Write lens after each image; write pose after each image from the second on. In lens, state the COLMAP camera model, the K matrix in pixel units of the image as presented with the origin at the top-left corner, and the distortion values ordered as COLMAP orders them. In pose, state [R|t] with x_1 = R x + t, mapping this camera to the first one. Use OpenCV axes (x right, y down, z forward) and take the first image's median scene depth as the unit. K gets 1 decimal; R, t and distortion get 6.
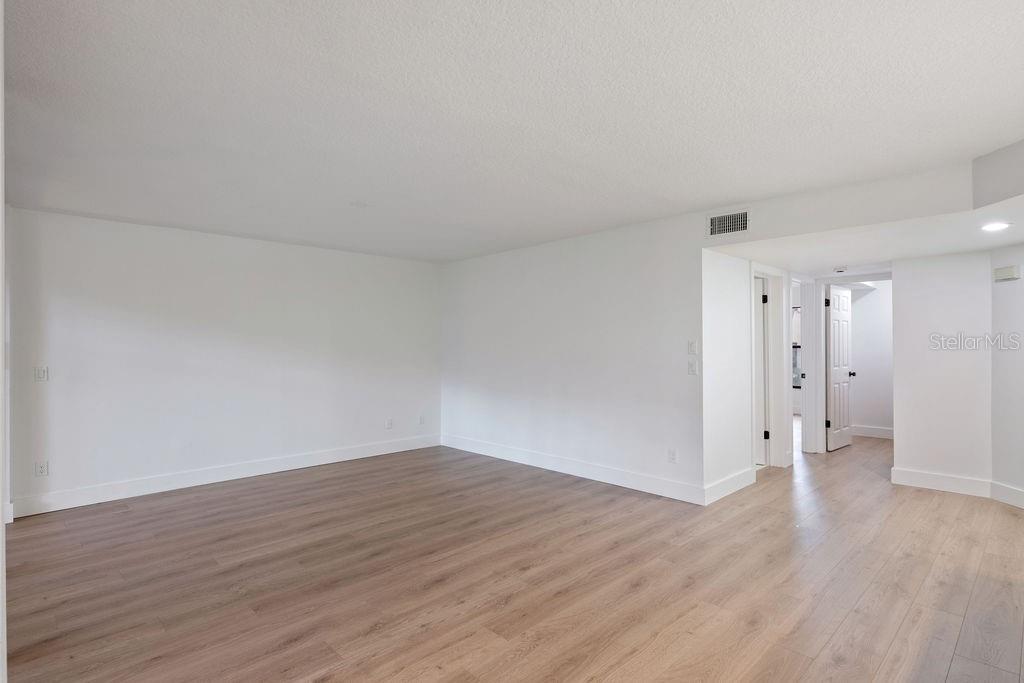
lens RADIAL K [[507.0, 0, 511.7], [0, 507.0, 342.2], [0, 0, 1]] dist [-0.005288, 0.003283]
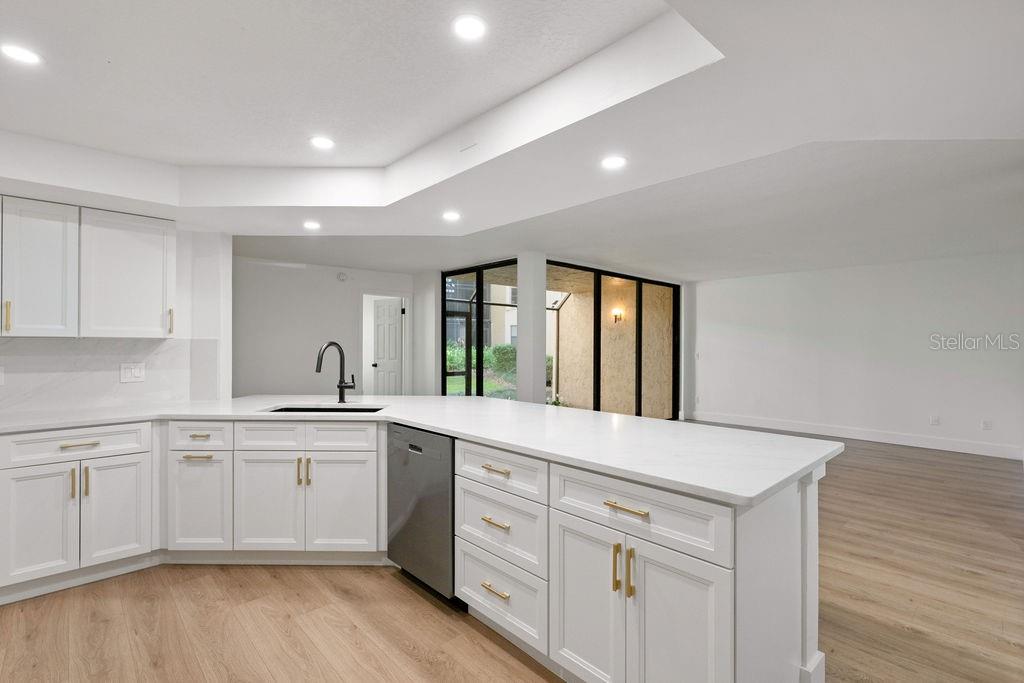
lens RADIAL K [[474.1, 0, 511.7], [0, 474.1, 346.8], [0, 0, 1]] dist [0.004340, -0.000590]
pose [[-0.003803, 0.013434, -0.999903, 1.121890], [0.003571, 0.999904, 0.013420, -0.008249], [0.999986, -0.003520, -0.003851, 0.222289]]
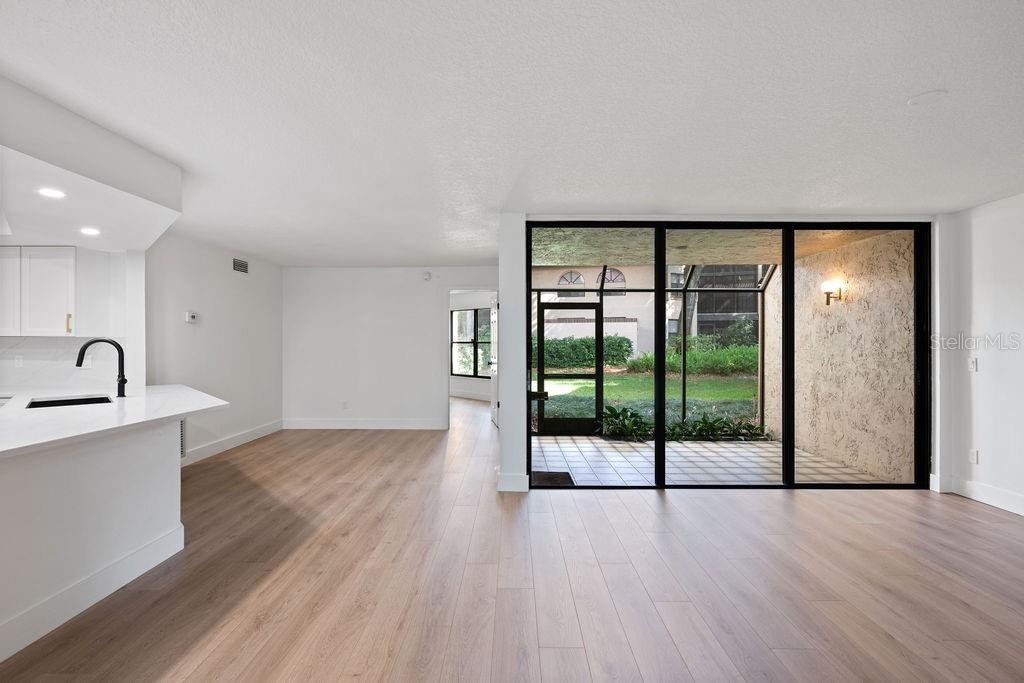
lens RADIAL K [[451.7, 0, 506.8], [0, 451.7, 340.7], [0, 0, 1]] dist [-0.001163, -0.000953]
pose [[-0.700595, 0.005340, -0.713540, 0.405054], [0.009973, 0.999948, -0.002308, 0.006275], [0.713490, -0.008733, -0.700611, 0.976200]]
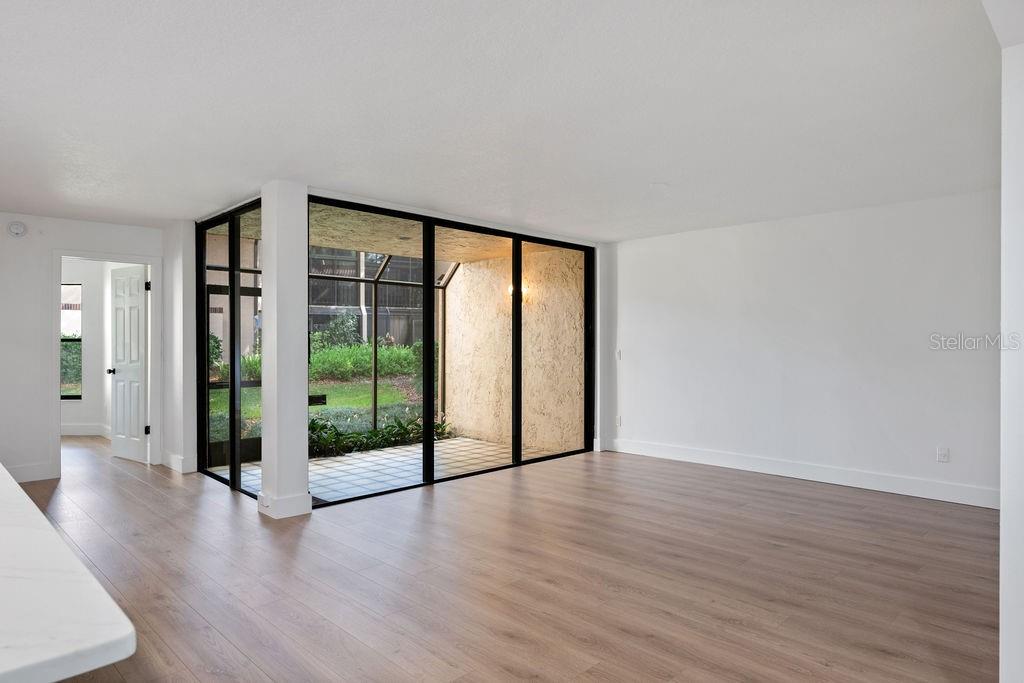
lens RADIAL K [[617.0, 0, 514.4], [0, 617.0, 343.6], [0, 0, 1]] dist [-0.000636, 0.005310]
pose [[0.026179, 0.010014, -0.999607, 0.819118], [0.007347, 0.999921, 0.010209, 0.010455], [0.999630, -0.007611, 0.026104, 0.670678]]
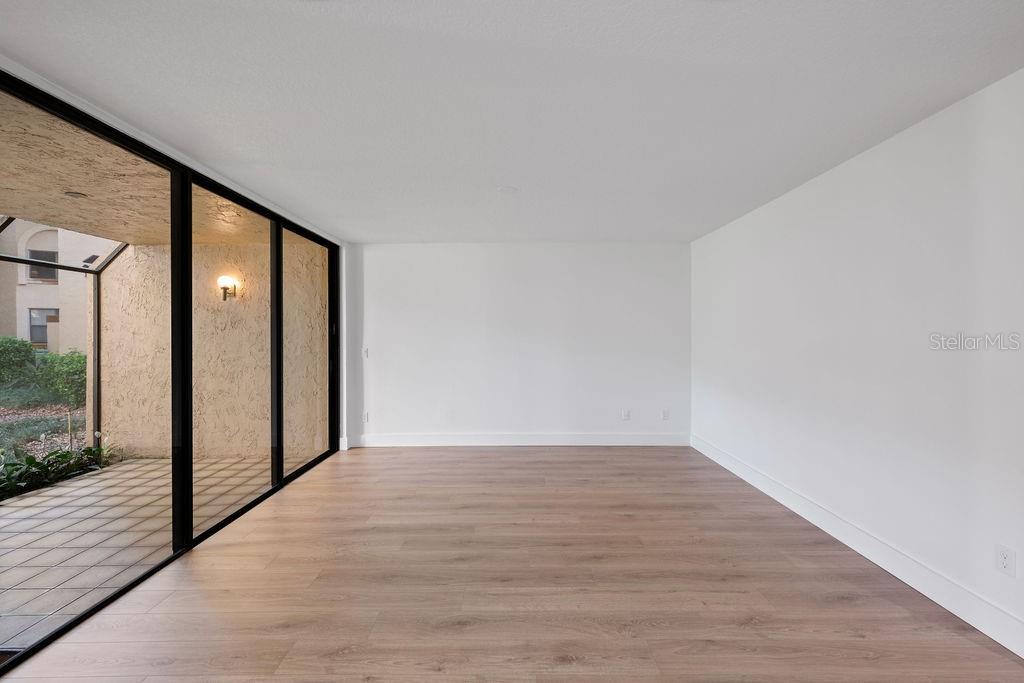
lens RADIAL K [[440.7, 0, 514.8], [0, 440.7, 335.2], [0, 0, 1]] dist [-0.002658, 0.000134]
pose [[0.720860, 0.005494, -0.693059, 0.288072], [0.004294, 0.999914, 0.012392, -0.003916], [0.693067, -0.011909, 0.720774, 0.384526]]
